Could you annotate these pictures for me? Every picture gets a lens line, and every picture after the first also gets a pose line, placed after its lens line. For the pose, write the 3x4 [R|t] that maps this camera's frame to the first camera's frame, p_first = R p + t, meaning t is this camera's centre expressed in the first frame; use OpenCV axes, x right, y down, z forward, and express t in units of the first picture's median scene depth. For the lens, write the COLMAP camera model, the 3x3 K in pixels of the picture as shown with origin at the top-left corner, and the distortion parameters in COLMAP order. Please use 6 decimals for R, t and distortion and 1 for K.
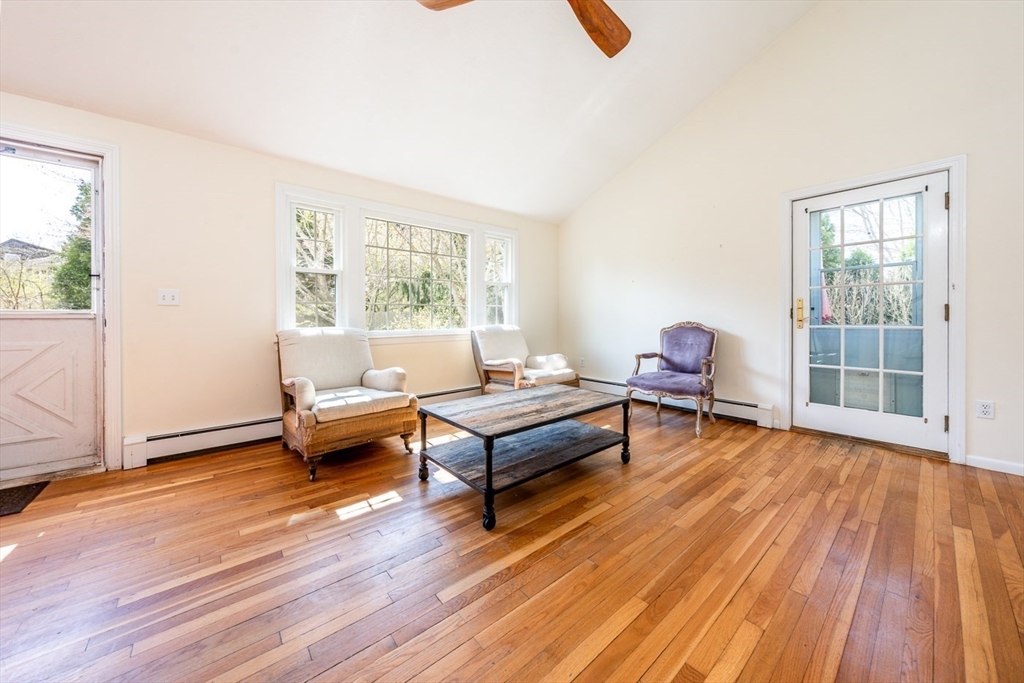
lens RADIAL K [[356.2, 0, 504.0], [0, 356.2, 321.9], [0, 0, 1]] dist [-0.005781, -0.000132]
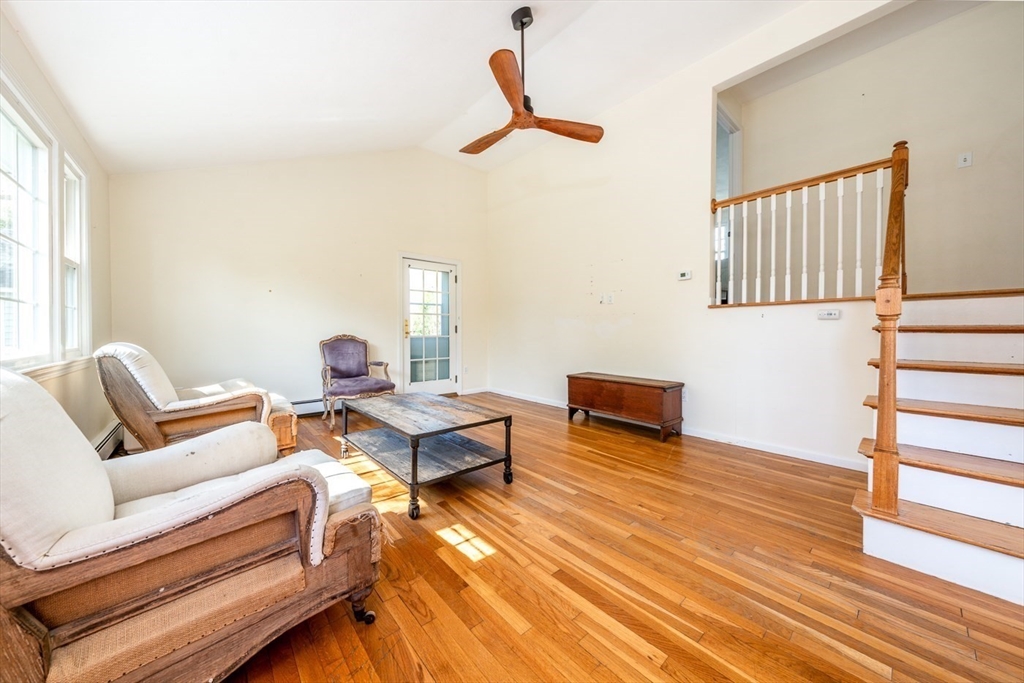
lens RADIAL K [[356.2, 0, 511.1], [0, 356.2, 336.0], [0, 0, 1]] dist [-0.005781, -0.000132]
pose [[-0.034397, -0.011193, 0.999346, -0.964239], [0.007222, 0.999908, 0.011448, -0.007616], [-0.999382, 0.007611, -0.034313, 0.695765]]
